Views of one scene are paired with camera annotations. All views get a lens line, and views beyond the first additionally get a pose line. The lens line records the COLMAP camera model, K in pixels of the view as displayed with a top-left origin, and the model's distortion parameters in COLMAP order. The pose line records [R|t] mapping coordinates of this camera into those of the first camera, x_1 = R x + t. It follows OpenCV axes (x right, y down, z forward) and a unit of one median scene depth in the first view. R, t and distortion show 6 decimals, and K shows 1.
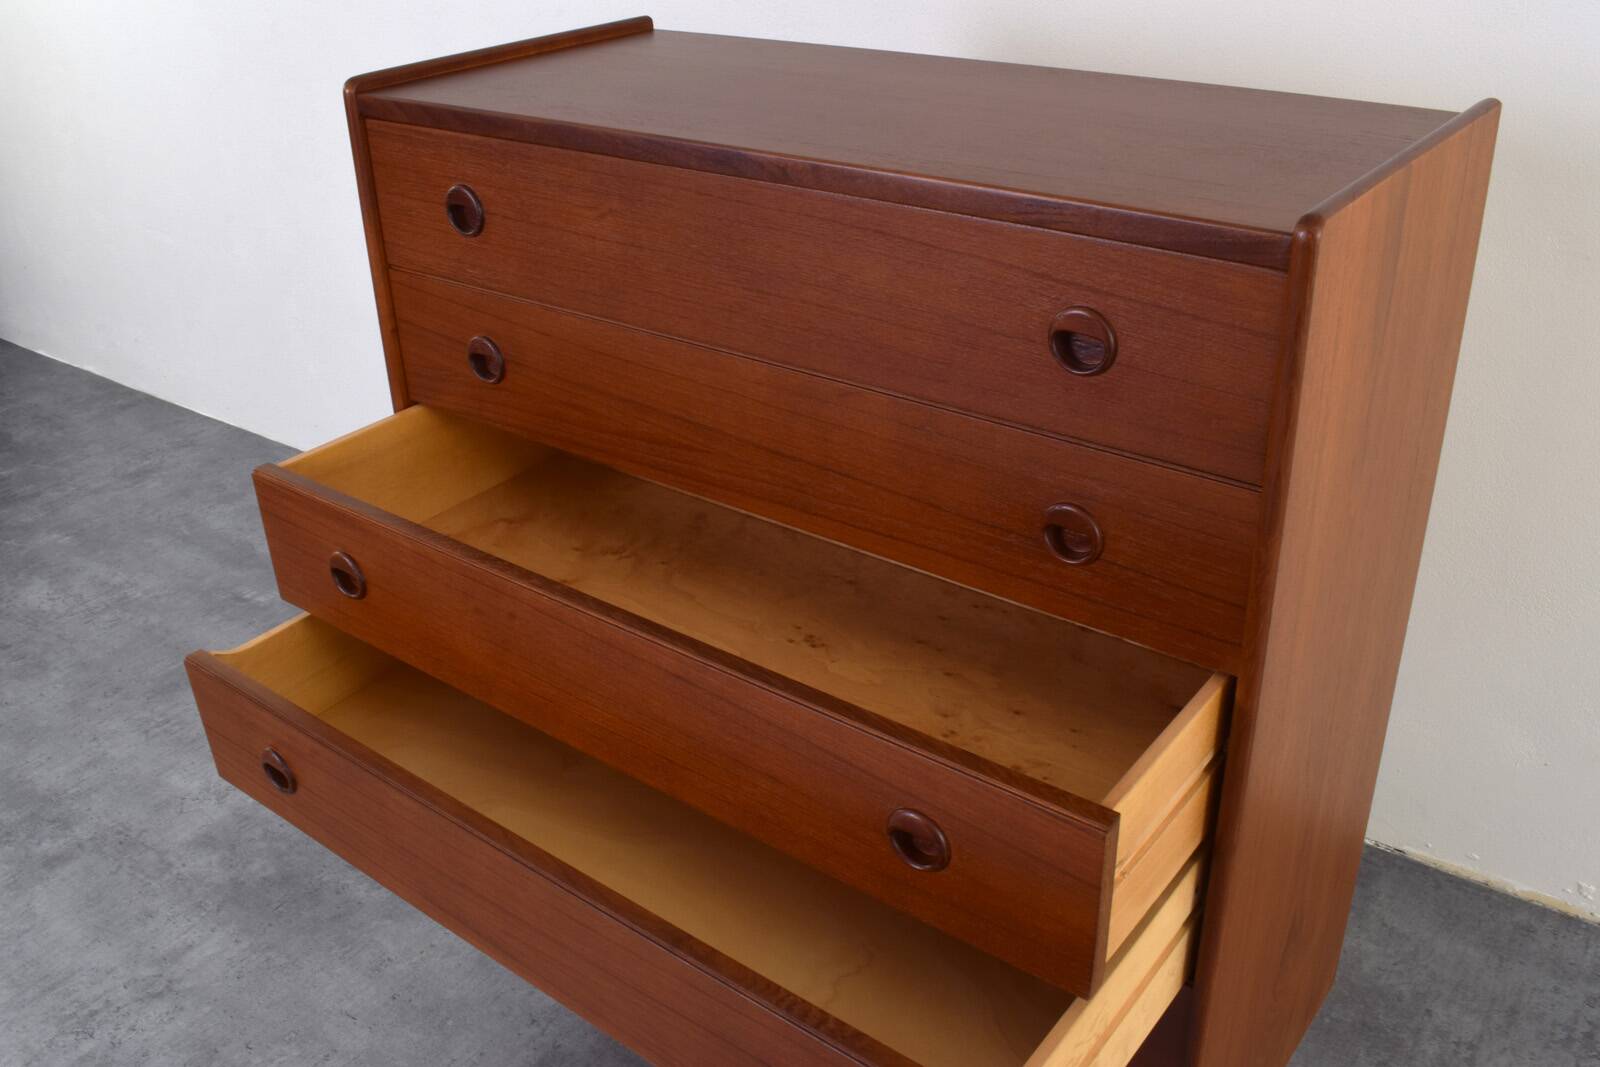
lens RADIAL K [[1429.7, 0, 802.9], [0, 1429.7, 519.7], [0, 0, 1]] dist [-0.085206, 0.015226]
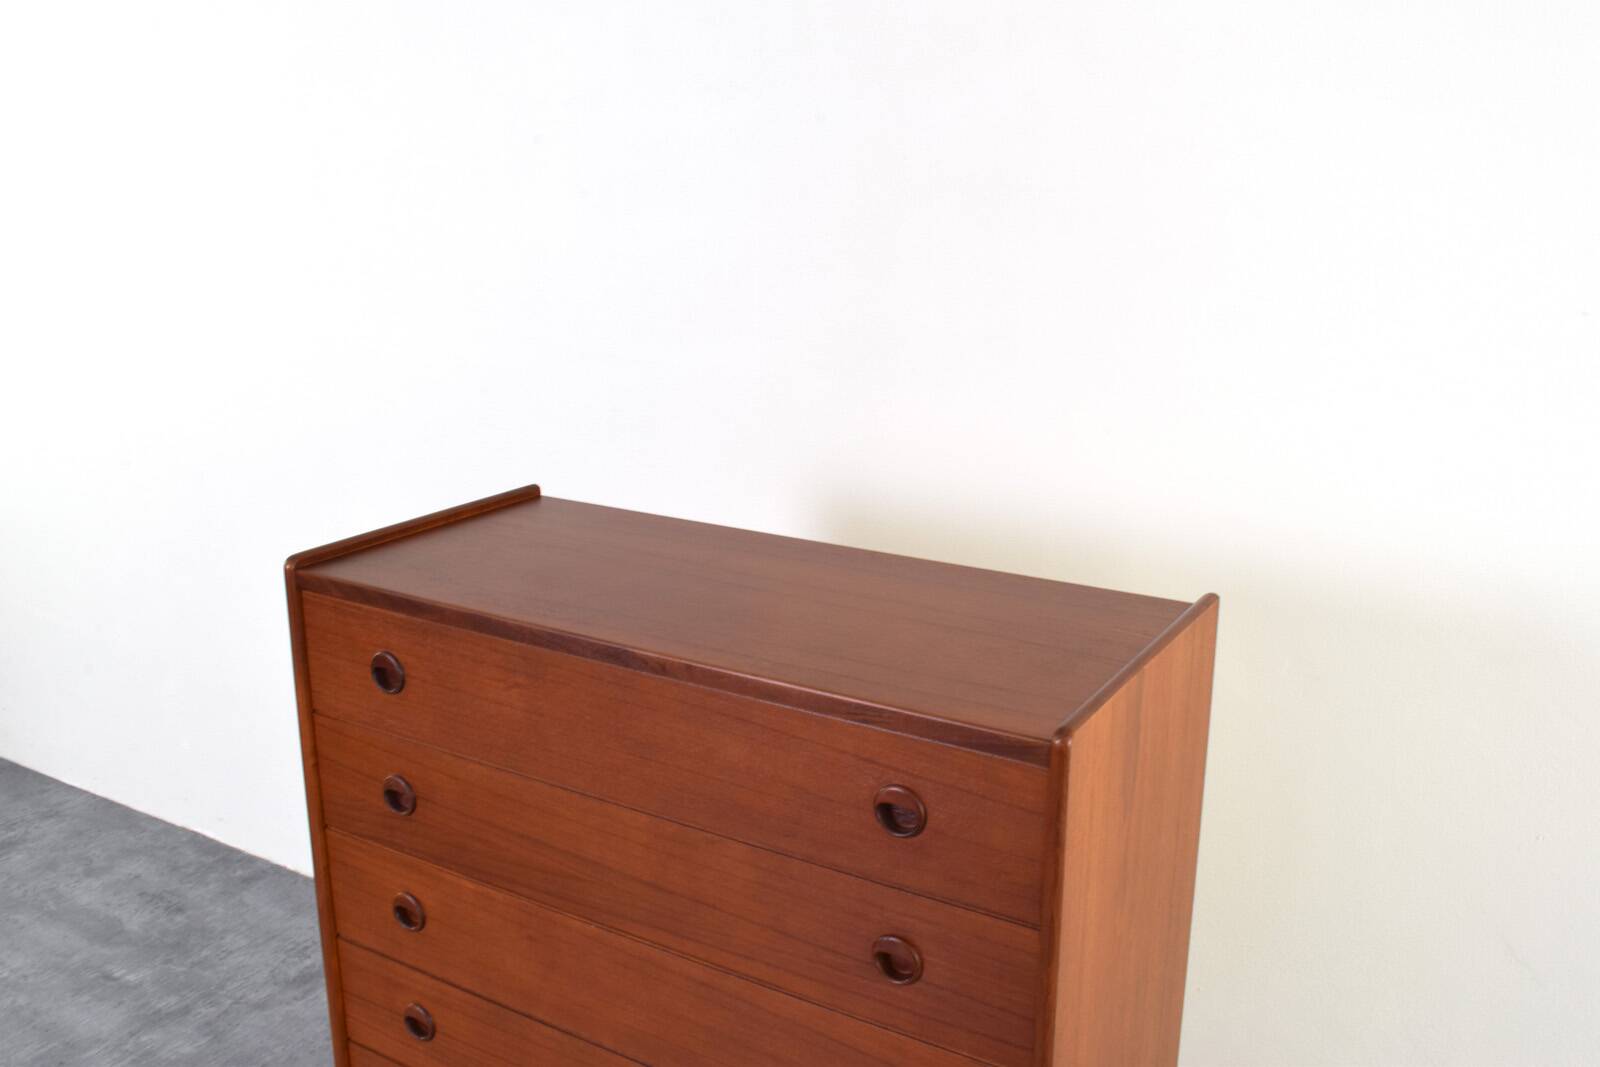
lens RADIAL K [[1429.7, 0, 795.9], [0, 1429.7, 529.8], [0, 0, 1]] dist [-0.085206, 0.015226]
pose [[0.994280, 0.003246, 0.106757, -0.017167], [0.019914, 0.976376, -0.215157, -0.048123], [-0.104933, 0.216052, 0.970727, -0.143253]]
